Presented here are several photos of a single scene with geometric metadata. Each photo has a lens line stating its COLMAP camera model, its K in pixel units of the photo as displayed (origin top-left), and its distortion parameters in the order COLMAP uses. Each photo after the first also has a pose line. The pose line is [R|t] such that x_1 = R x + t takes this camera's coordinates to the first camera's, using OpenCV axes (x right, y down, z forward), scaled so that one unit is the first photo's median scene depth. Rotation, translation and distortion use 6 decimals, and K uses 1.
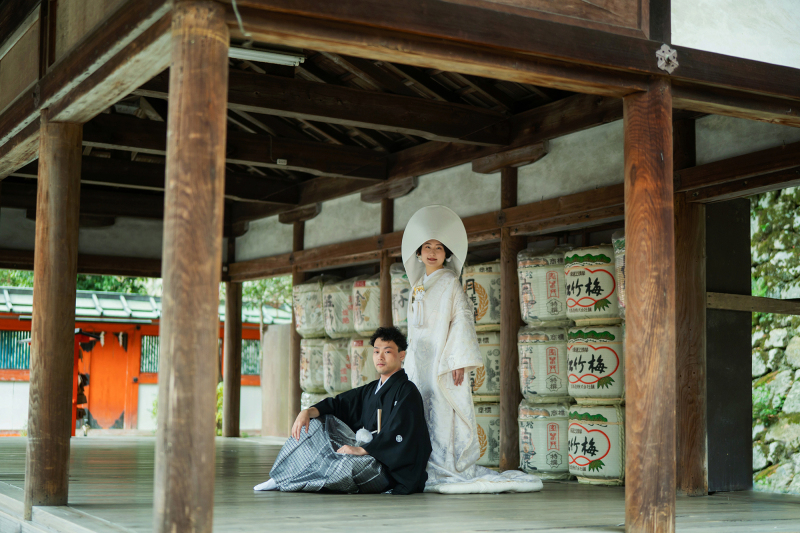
lens RADIAL K [[1241.4, 0, 399.4], [0, 1241.4, 266.8], [0, 0, 1]] dist [-0.043939, 0.000000]
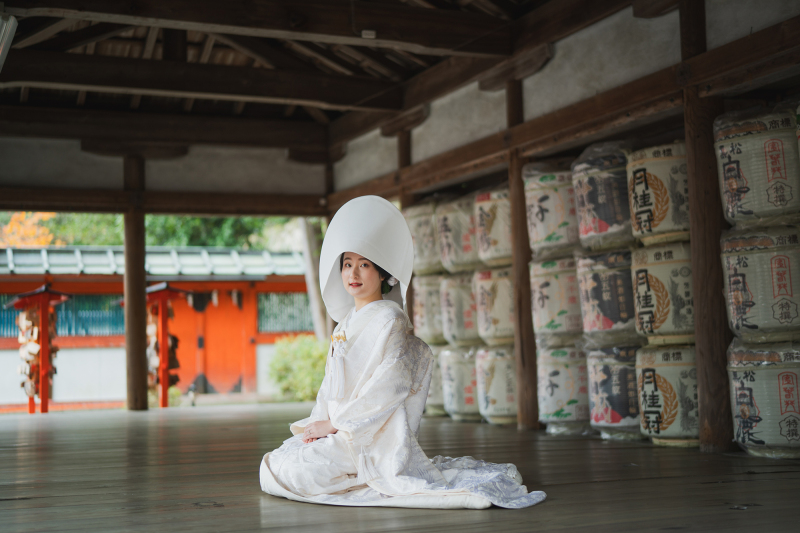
lens RADIAL K [[1241.4, 0, 400.5], [0, 1241.4, 267.0], [0, 0, 1]] dist [-0.043939, 0.000000]
pose [[0.993375, -0.048138, -0.104353, -0.005215], [0.051973, 0.998058, 0.034347, 0.029561], [0.102497, -0.039543, 0.993947, 0.260114]]
